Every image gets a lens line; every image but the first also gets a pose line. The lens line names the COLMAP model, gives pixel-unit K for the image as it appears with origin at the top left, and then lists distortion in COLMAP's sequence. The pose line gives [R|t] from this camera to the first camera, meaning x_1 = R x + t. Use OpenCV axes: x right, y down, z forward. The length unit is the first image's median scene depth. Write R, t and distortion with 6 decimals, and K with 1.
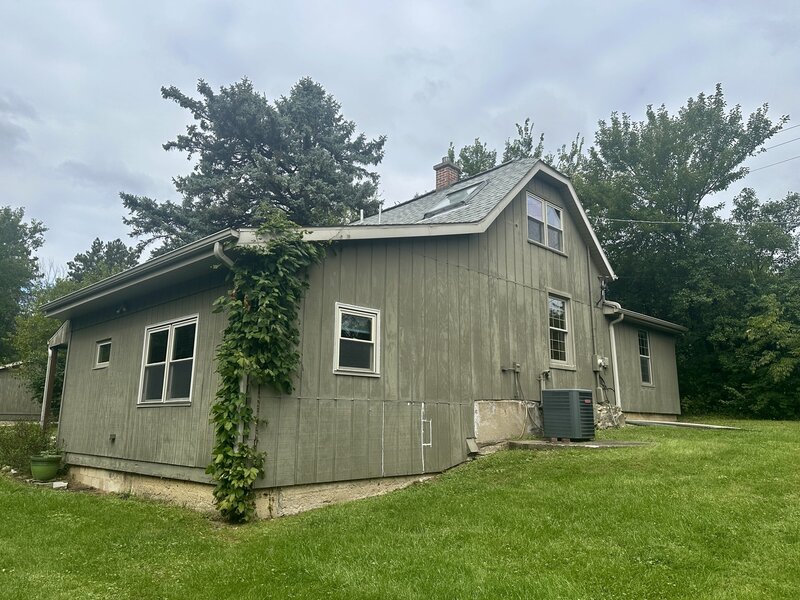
lens RADIAL K [[559.3, 0, 395.0], [0, 559.3, 293.5], [0, 0, 1]] dist [0.081649, -0.102900]
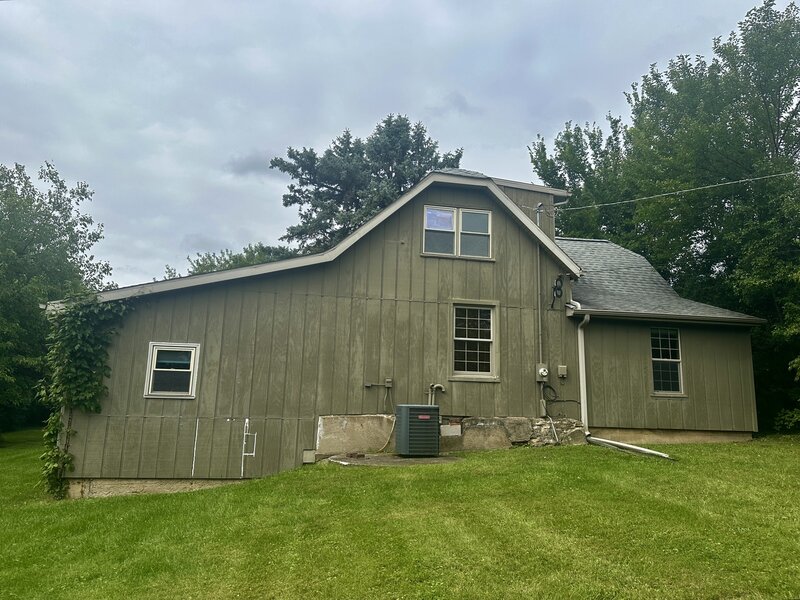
lens RADIAL K [[559.3, 0, 432.9], [0, 559.3, 291.4], [0, 0, 1]] dist [0.081649, -0.102900]
pose [[0.835465, -0.096346, -0.541032, 0.955000], [0.100000, 0.994728, -0.022718, -0.005118], [0.540368, -0.035123, 0.840695, 0.200182]]
